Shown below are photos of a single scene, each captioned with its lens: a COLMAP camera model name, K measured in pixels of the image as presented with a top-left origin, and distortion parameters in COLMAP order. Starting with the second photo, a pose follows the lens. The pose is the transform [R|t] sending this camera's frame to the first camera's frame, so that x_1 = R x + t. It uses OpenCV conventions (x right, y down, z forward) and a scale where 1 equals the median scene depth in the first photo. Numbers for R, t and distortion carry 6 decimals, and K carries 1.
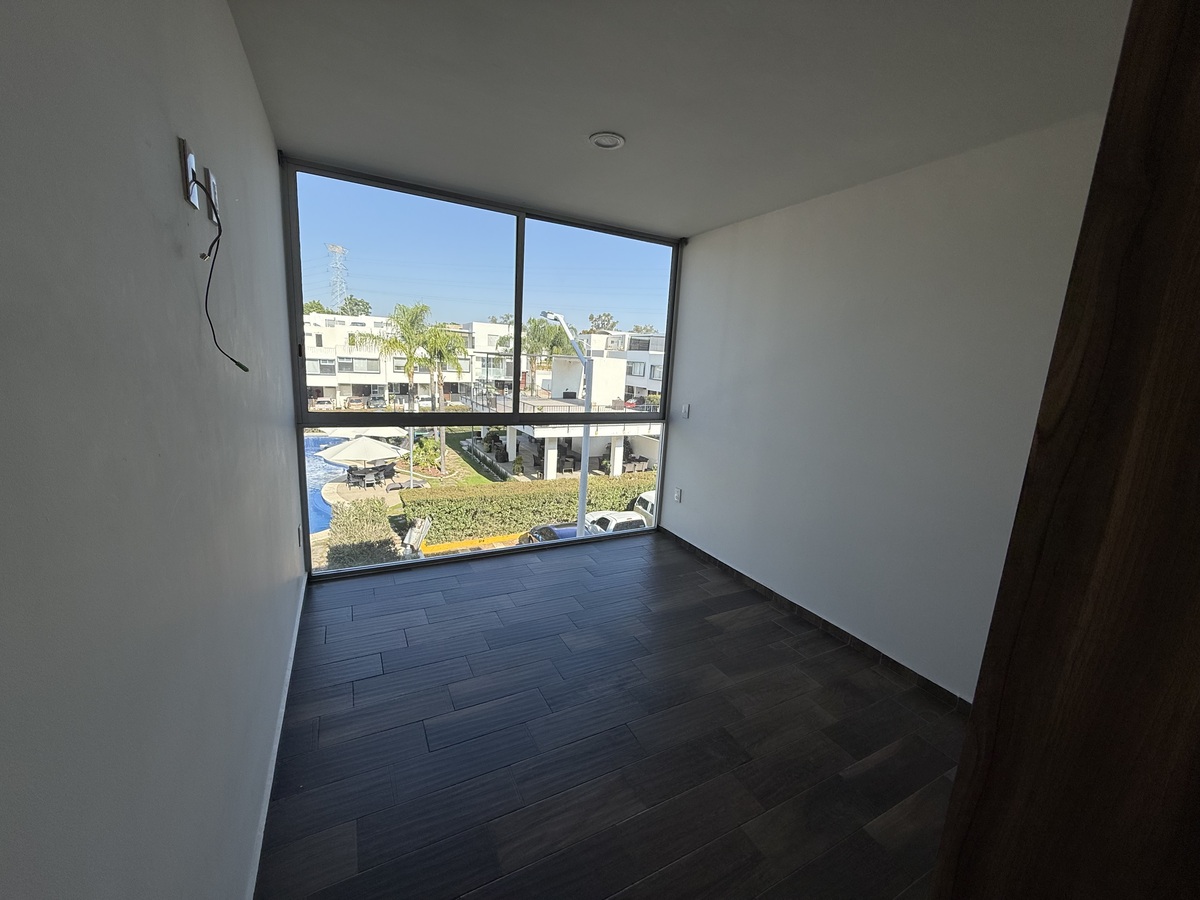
lens RADIAL K [[477.3, 0, 600.2], [0, 477.3, 451.1], [0, 0, 1]] dist [0.000234, -0.000868]
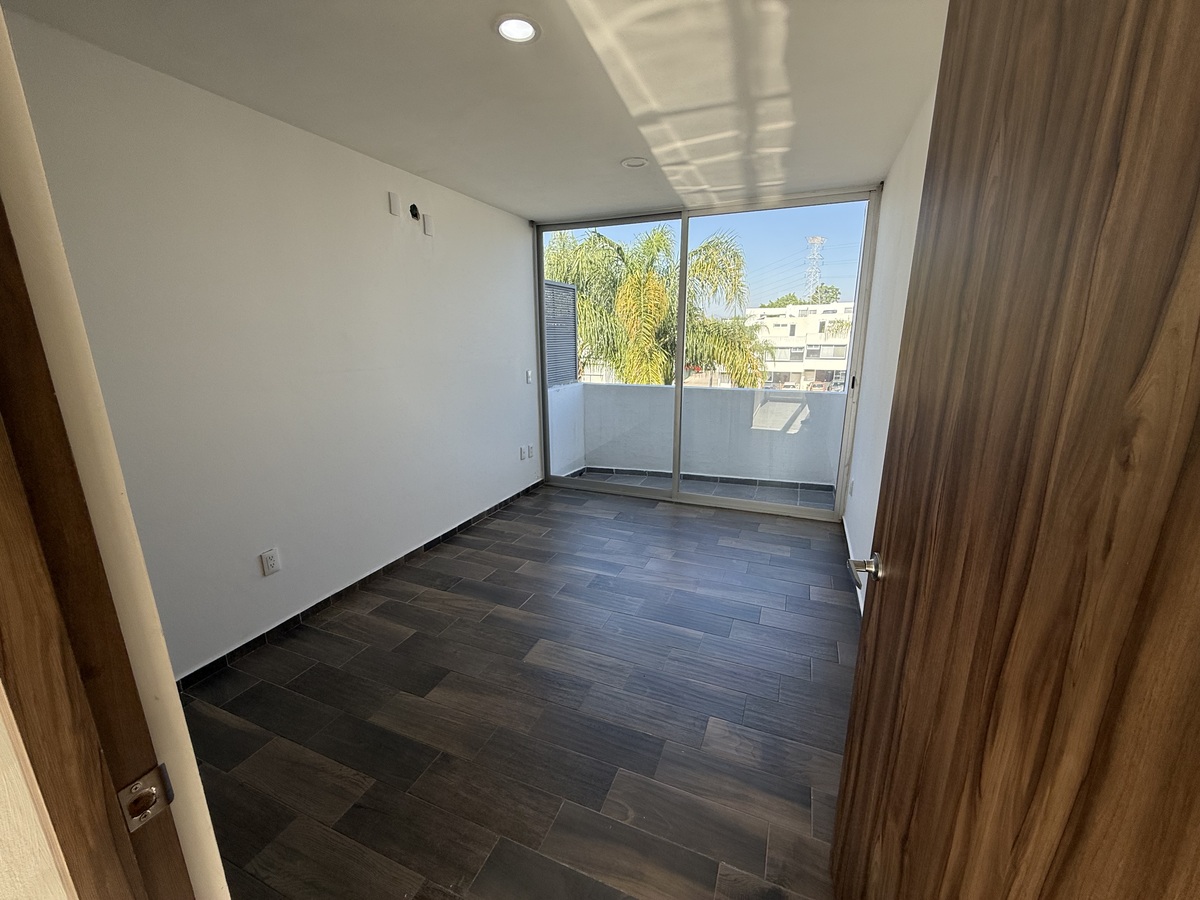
lens RADIAL K [[477.3, 0, 600.2], [0, 477.3, 451.1], [0, 0, 1]] dist [0.000234, -0.000868]
pose [[0.634613, 0.124912, -0.762669, 0.008633], [-0.104091, 0.991675, 0.075806, 0.014800], [0.765788, 0.031279, 0.642332, -0.076641]]
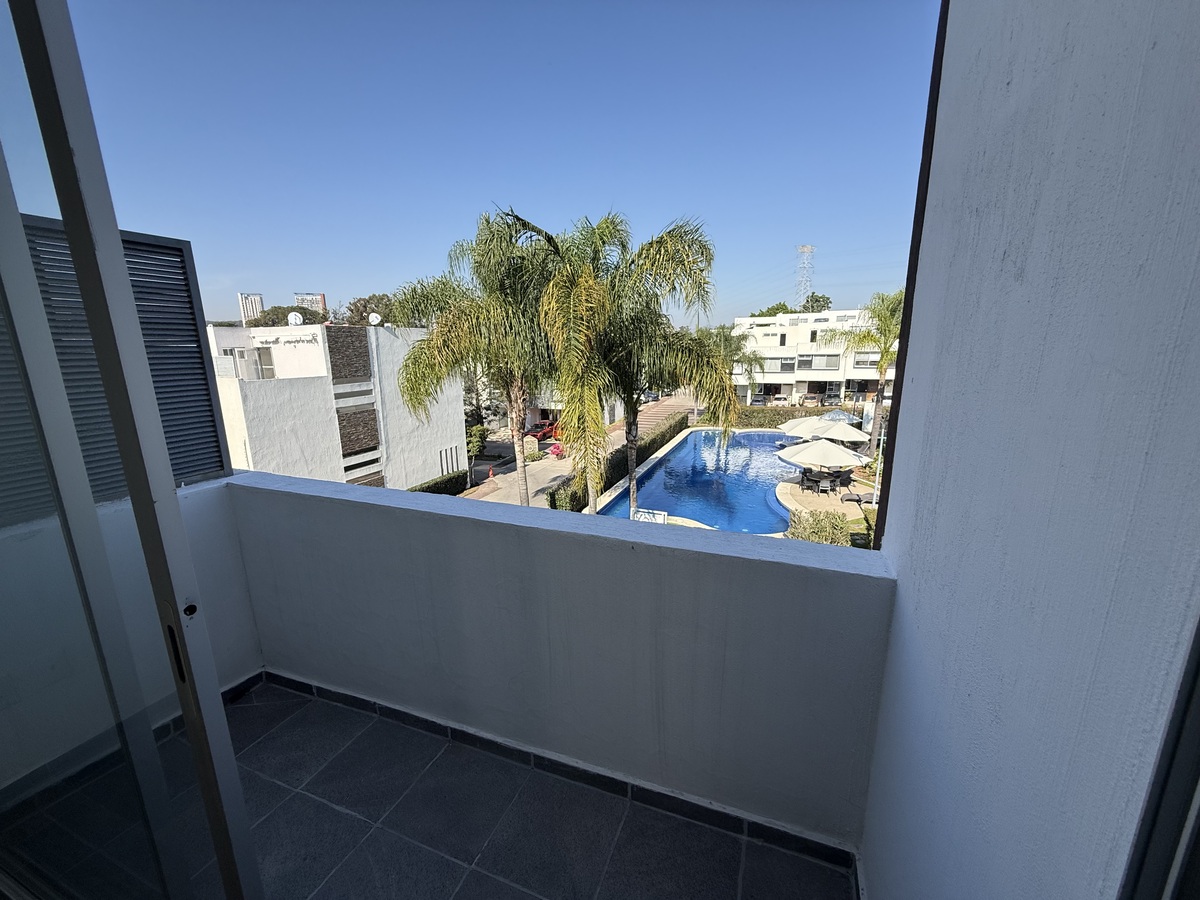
lens RADIAL K [[477.3, 0, 600.2], [0, 477.3, 451.1], [0, 0, 1]] dist [0.000234, -0.000868]
pose [[0.643422, 0.101784, -0.758714, -0.052445], [-0.094028, 0.994124, 0.053625, -0.014064], [0.759715, 0.036837, 0.649212, 0.045623]]
